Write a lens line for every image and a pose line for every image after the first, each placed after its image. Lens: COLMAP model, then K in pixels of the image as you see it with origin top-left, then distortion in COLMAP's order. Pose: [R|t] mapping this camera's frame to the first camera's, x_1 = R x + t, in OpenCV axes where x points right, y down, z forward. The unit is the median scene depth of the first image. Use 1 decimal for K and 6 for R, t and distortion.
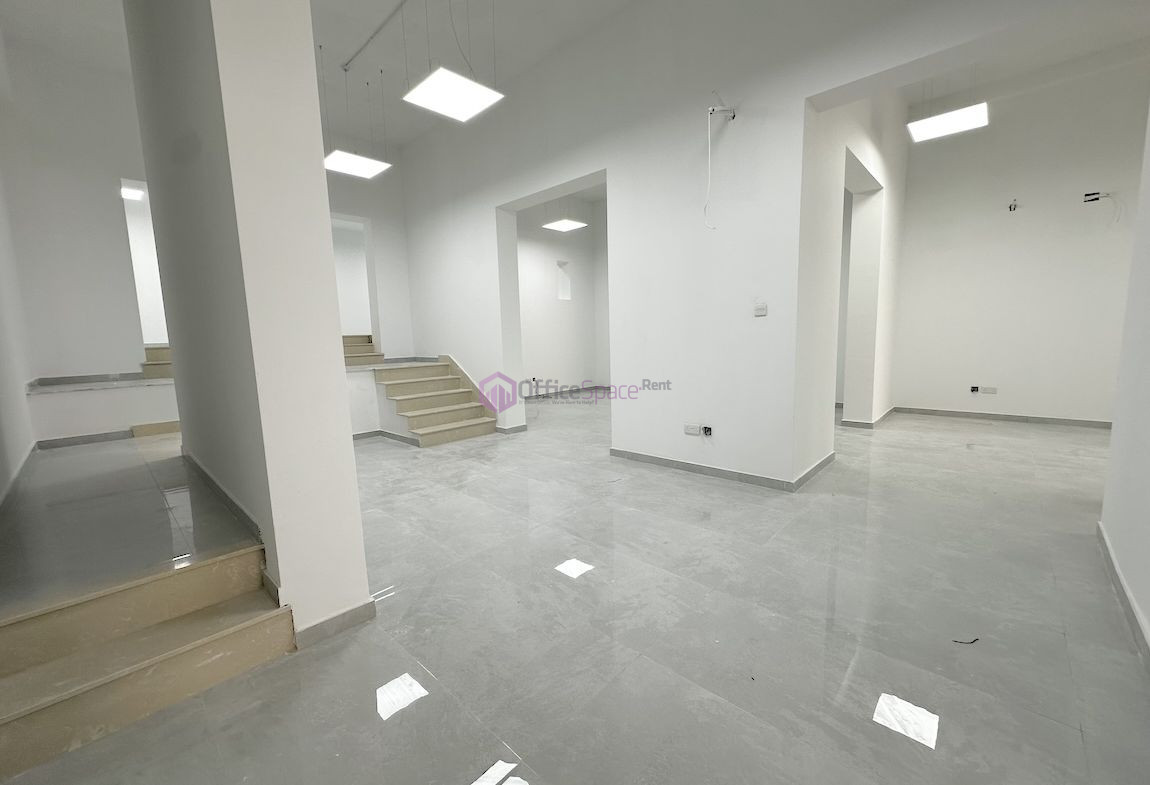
lens RADIAL K [[458.0, 0, 575.0], [0, 458.0, 392.5], [0, 0, 1]] dist [-0.001857, -0.000042]
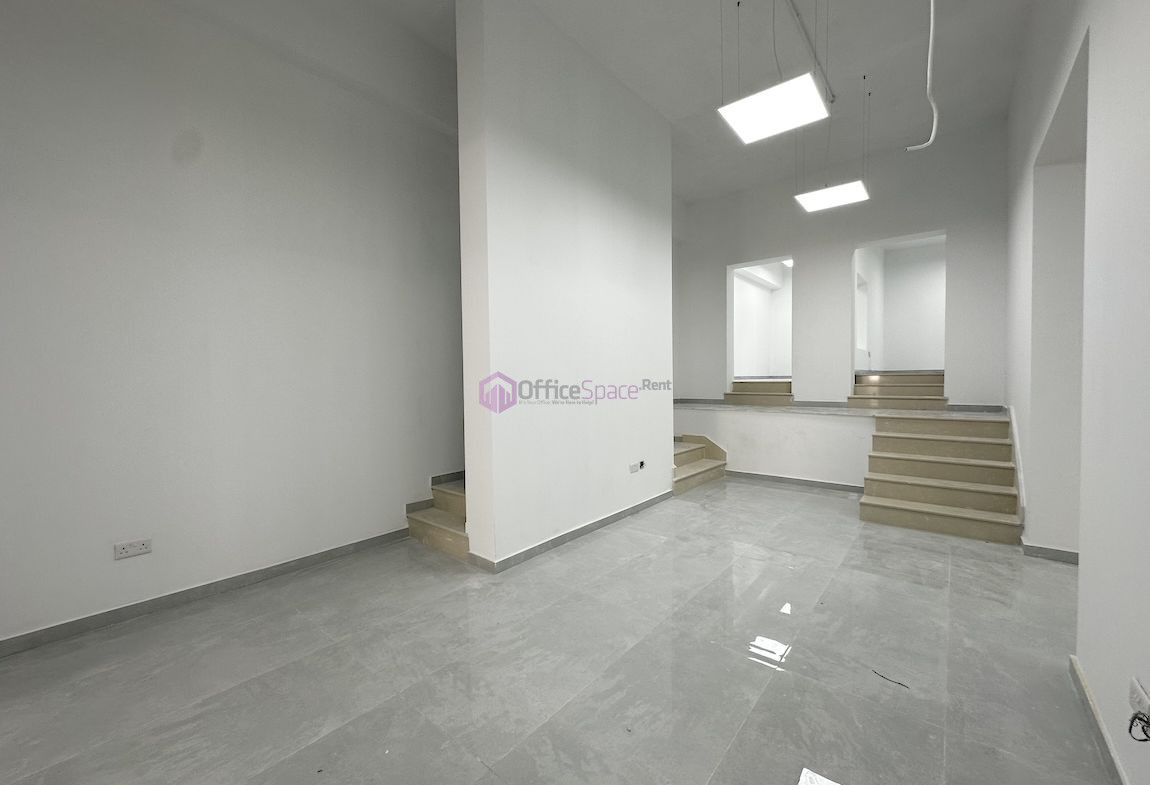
lens RADIAL K [[458.0, 0, 575.0], [0, 458.0, 392.5], [0, 0, 1]] dist [-0.001857, -0.000042]
pose [[0.063182, 0.060945, -0.996139, 0.598414], [-0.112419, 0.992216, 0.053575, -0.124305], [0.991650, 0.108600, 0.069542, 0.618293]]
